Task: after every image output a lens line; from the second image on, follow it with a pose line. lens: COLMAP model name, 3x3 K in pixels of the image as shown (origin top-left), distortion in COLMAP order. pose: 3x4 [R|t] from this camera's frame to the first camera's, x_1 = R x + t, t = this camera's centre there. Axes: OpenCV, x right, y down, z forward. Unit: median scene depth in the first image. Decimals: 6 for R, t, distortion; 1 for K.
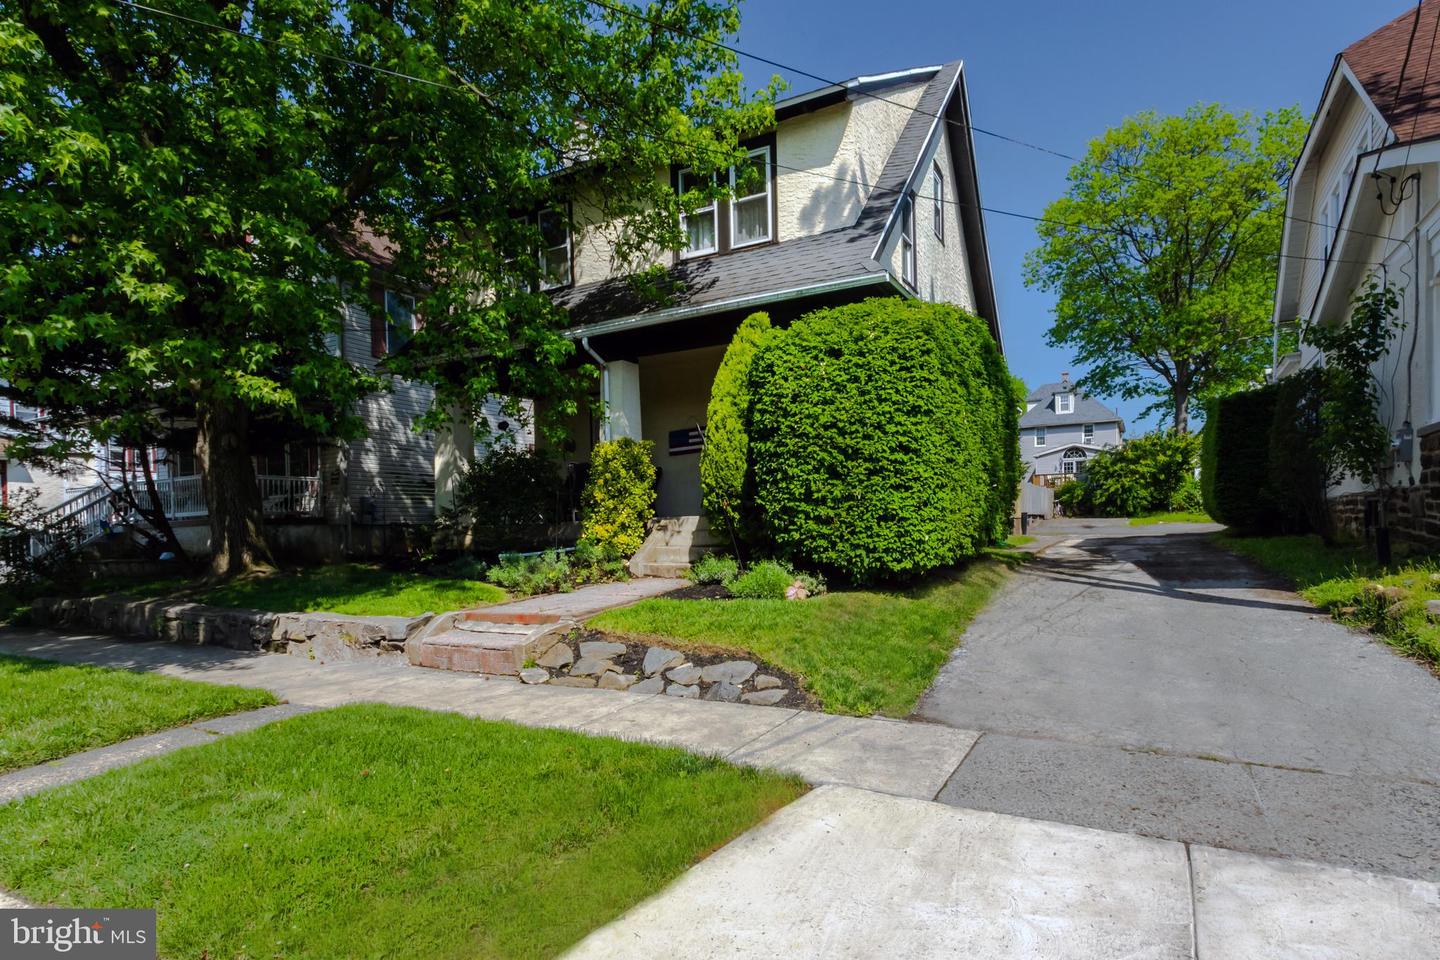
lens RADIAL K [[694.3, 0, 723.9], [0, 694.3, 474.0], [0, 0, 1]] dist [0.001193, 0.000599]
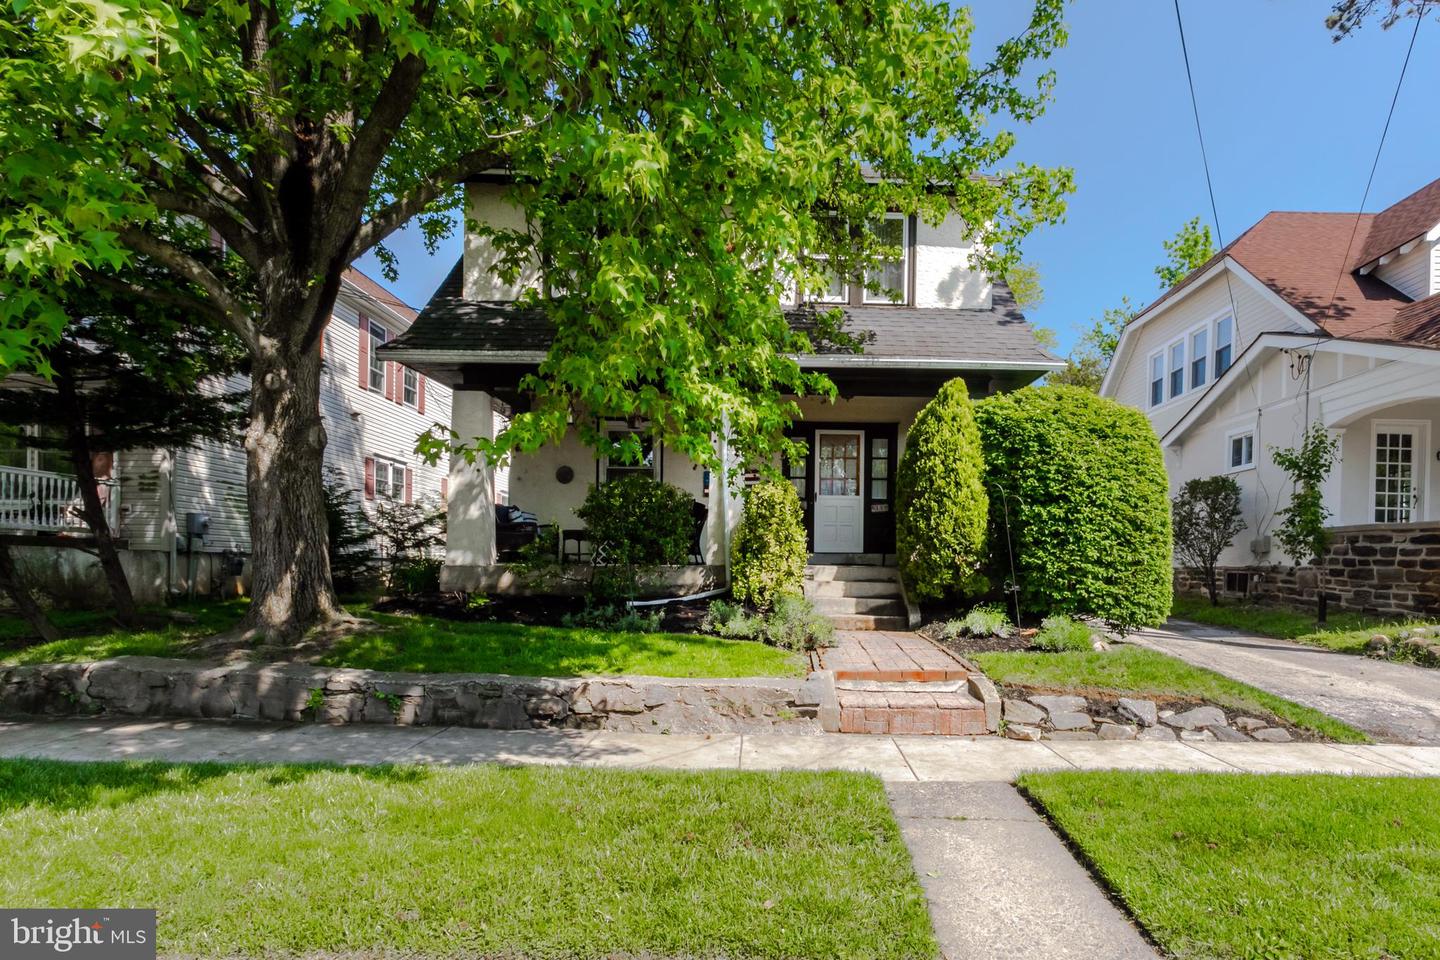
lens RADIAL K [[722.8, 0, 720.3], [0, 722.8, 514.8], [0, 0, 1]] dist [0.001516, 0.000411]
pose [[0.888834, 0.069447, 0.452936, -0.822482], [-0.070760, 0.997394, -0.014068, 0.016831], [-0.452733, -0.019546, 0.891432, 0.197372]]
